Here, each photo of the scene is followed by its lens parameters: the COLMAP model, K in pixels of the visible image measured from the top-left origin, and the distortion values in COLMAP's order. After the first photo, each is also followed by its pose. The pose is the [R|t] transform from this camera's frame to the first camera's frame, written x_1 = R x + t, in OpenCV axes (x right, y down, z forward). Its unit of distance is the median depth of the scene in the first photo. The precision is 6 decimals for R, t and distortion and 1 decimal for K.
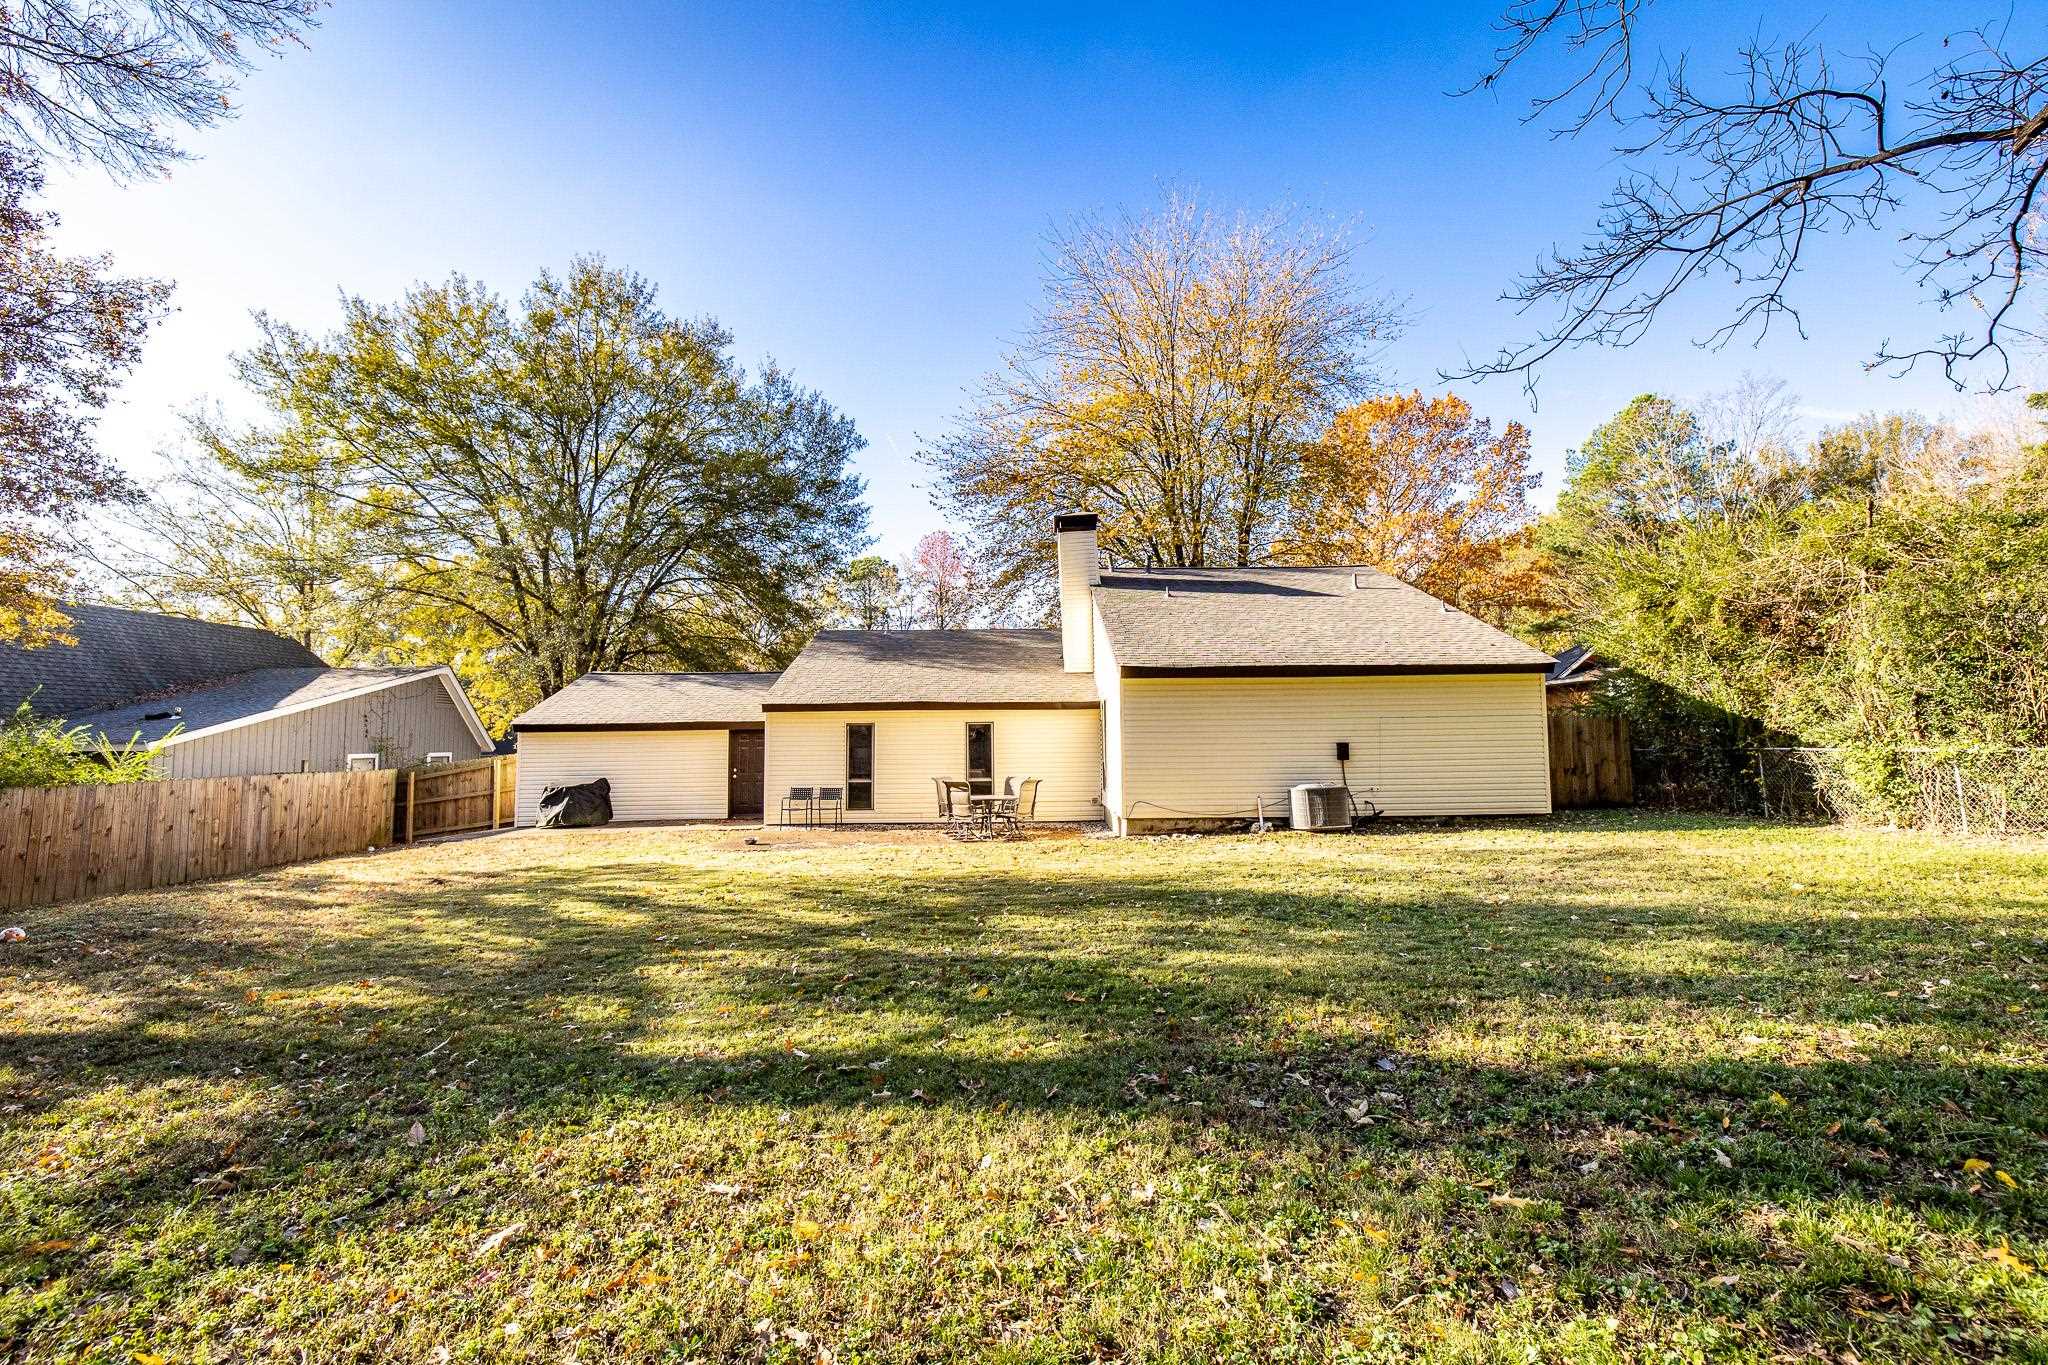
lens RADIAL K [[866.4, 0, 1024.0], [0, 866.4, 685.8], [0, 0, 1]] dist [0.002788, 0.000009]
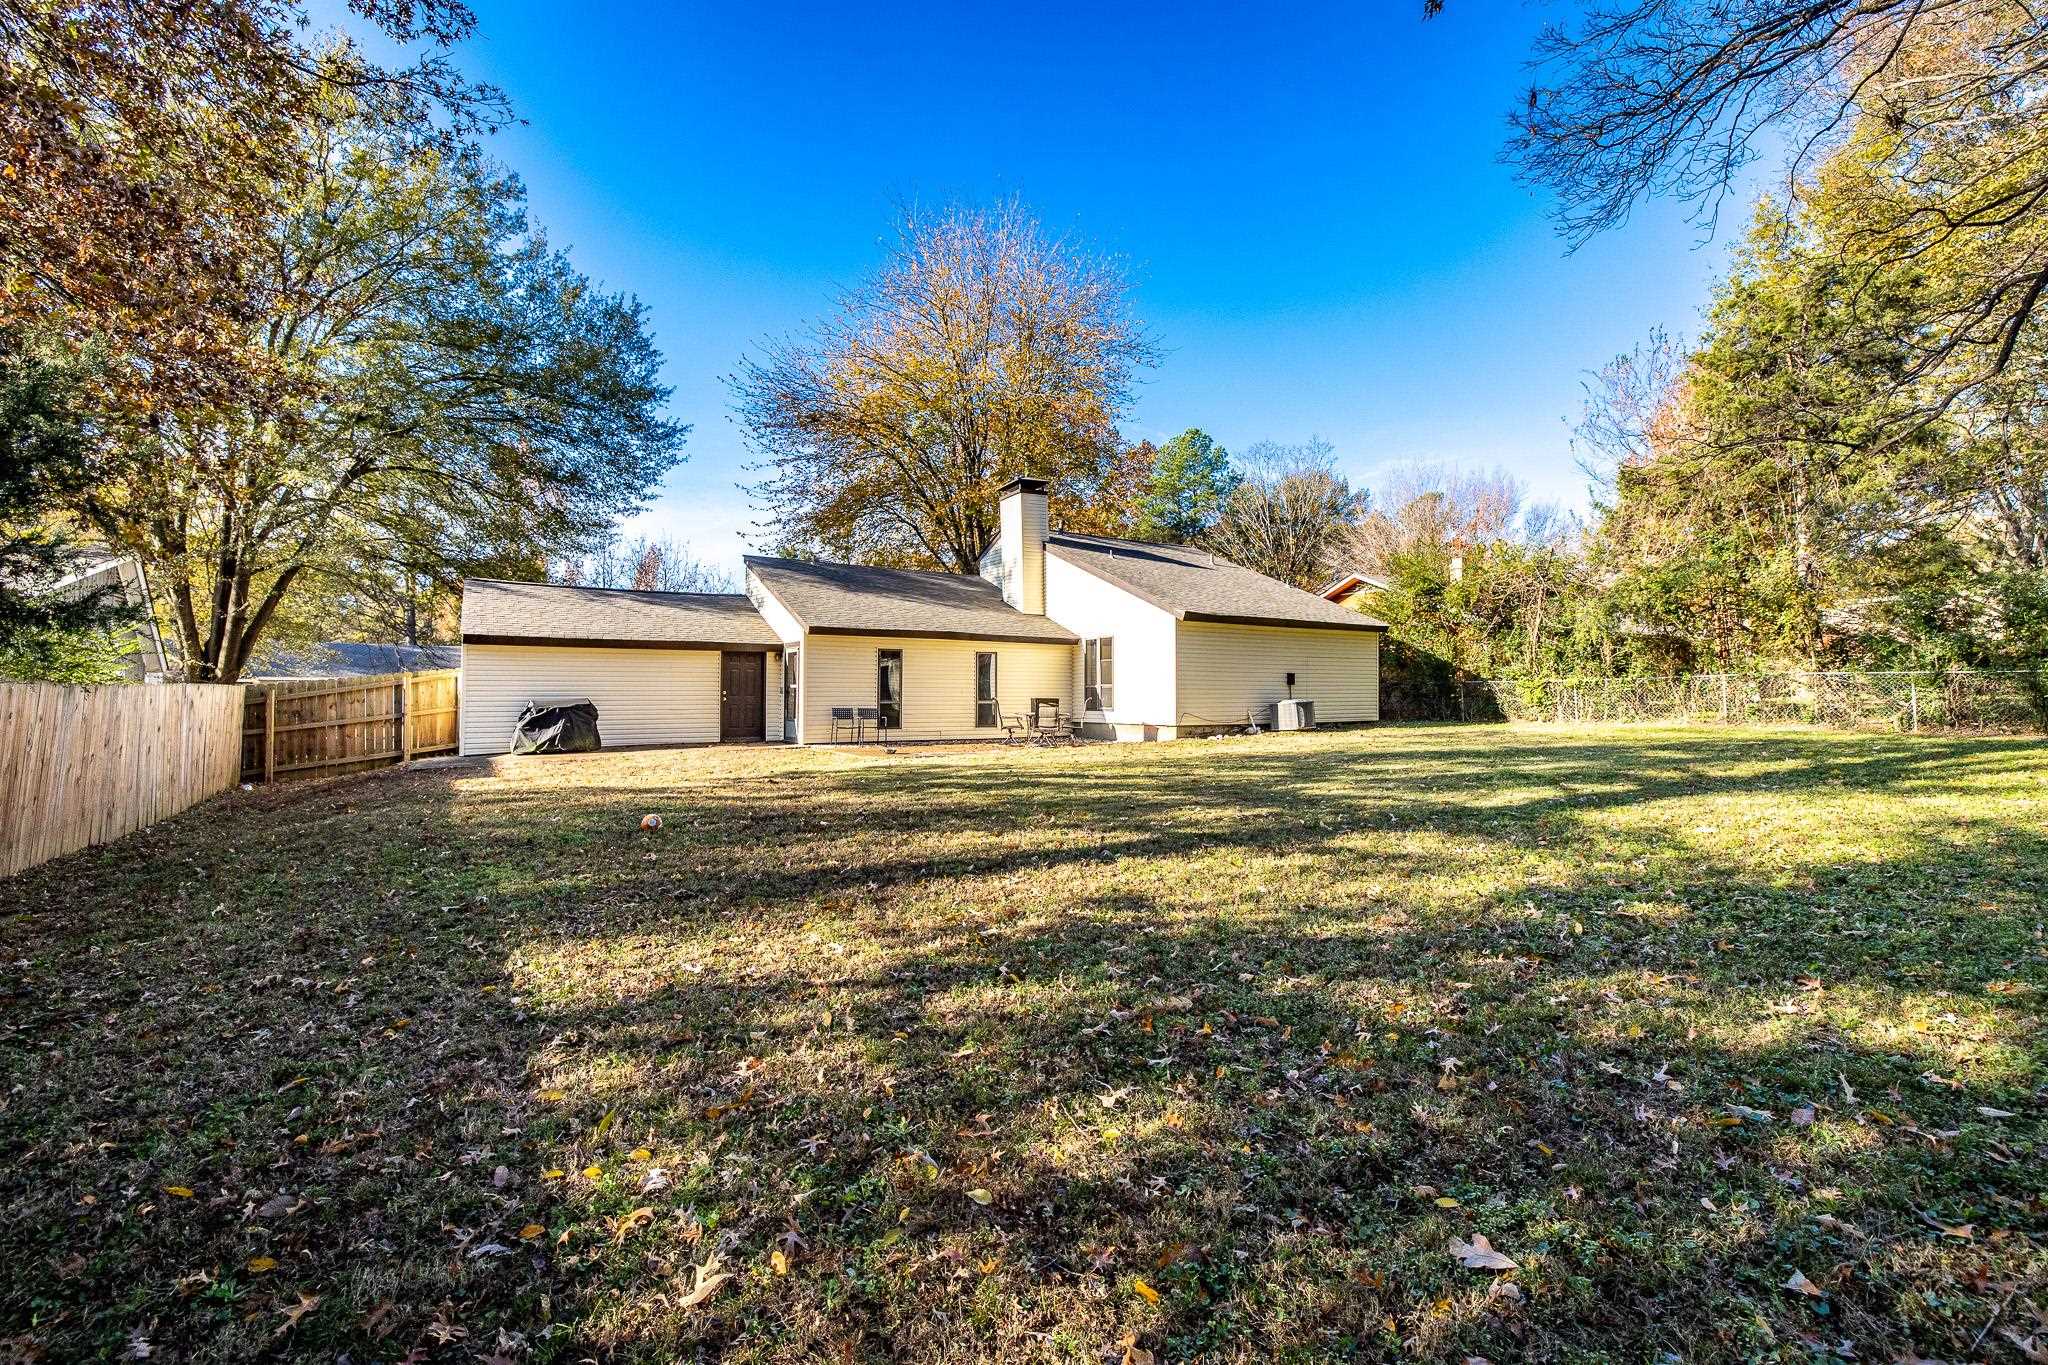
lens RADIAL K [[866.4, 0, 1022.5], [0, 866.4, 681.5], [0, 0, 1]] dist [0.002788, 0.000009]
pose [[0.853612, 0.019666, 0.520539, -0.618912], [-0.044881, 0.998348, 0.035882, 0.037305], [-0.518973, -0.053992, 0.853084, -0.016573]]
